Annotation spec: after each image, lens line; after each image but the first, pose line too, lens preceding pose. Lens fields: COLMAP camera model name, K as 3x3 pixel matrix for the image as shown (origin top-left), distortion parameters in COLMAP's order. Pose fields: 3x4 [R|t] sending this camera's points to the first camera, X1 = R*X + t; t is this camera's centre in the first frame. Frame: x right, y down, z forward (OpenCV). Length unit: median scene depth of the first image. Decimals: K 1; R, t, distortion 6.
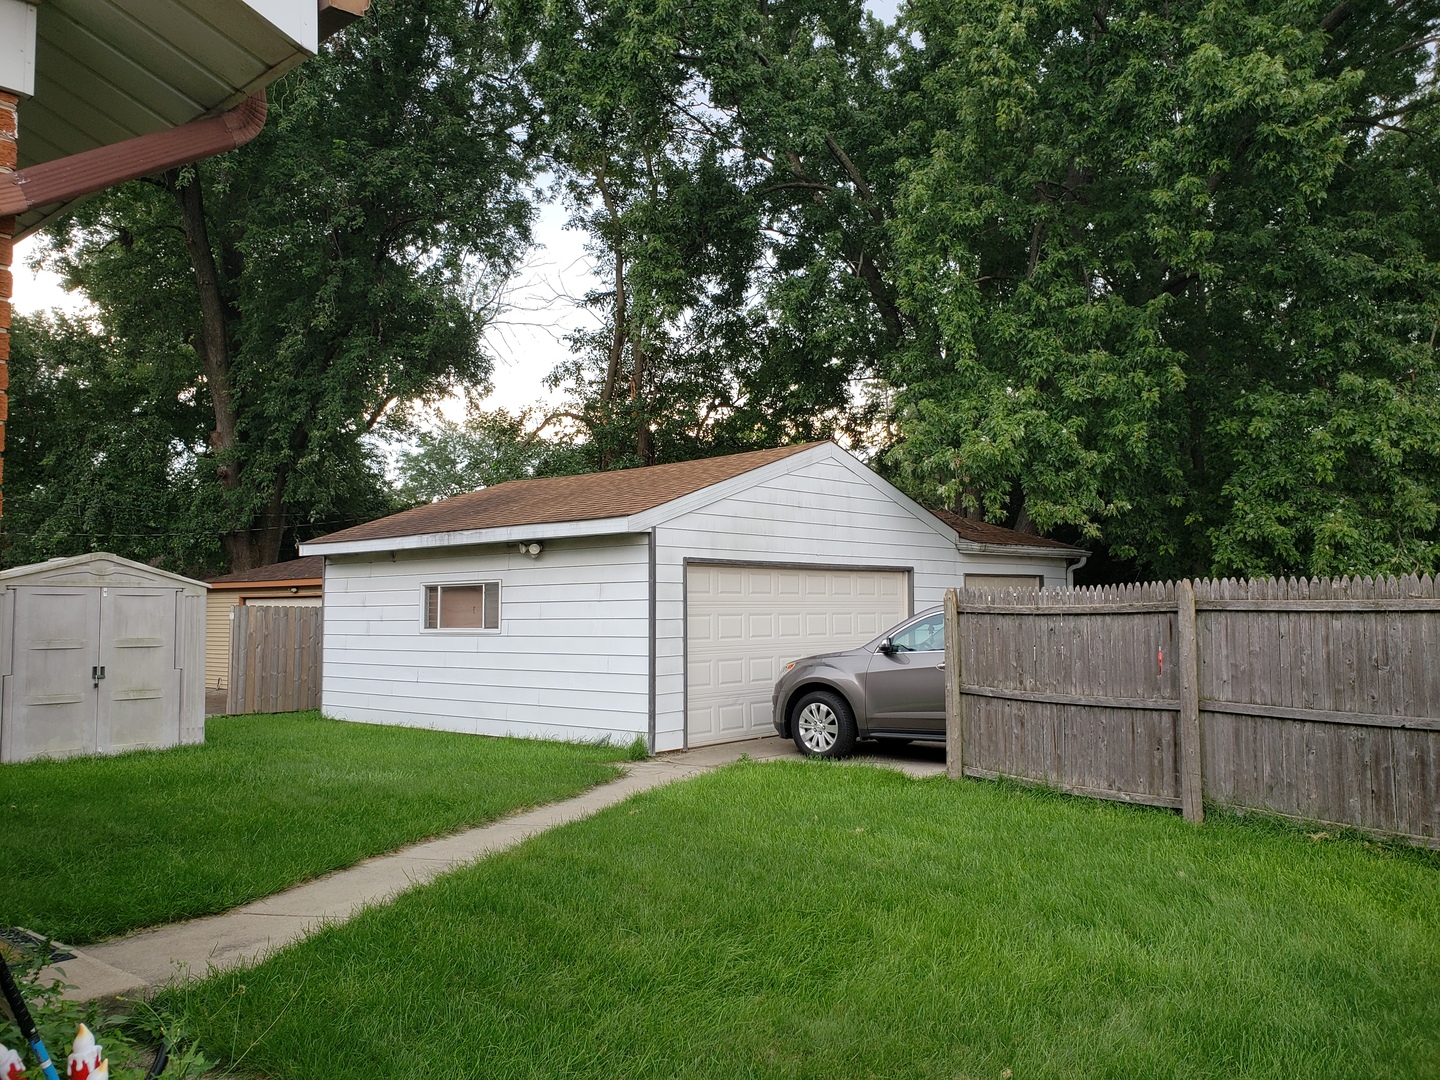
lens RADIAL K [[1127.1, 0, 718.6], [0, 1127.1, 540.7], [0, 0, 1]] dist [0.048325, -0.003677]
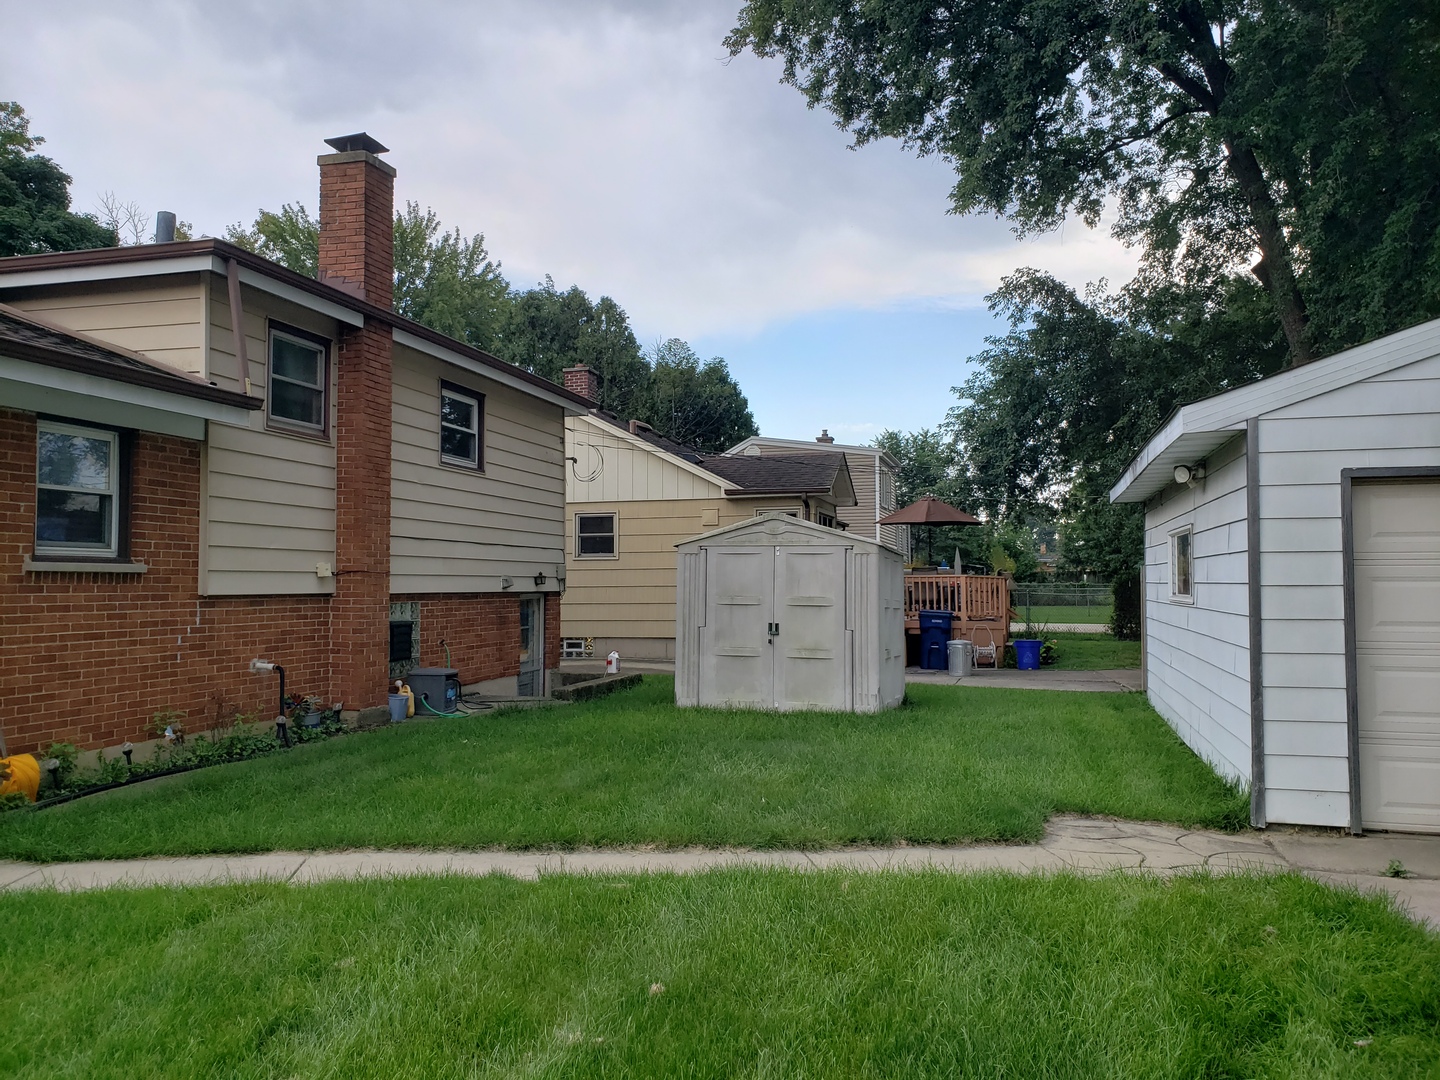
lens RADIAL K [[1127.1, 0, 692.2], [0, 1127.1, 526.9], [0, 0, 1]] dist [0.048325, -0.003677]
pose [[0.422136, -0.035035, -0.905855, 0.345116], [0.054561, 0.998423, -0.013189, 0.032949], [0.904889, -0.043857, 0.423382, 0.508477]]
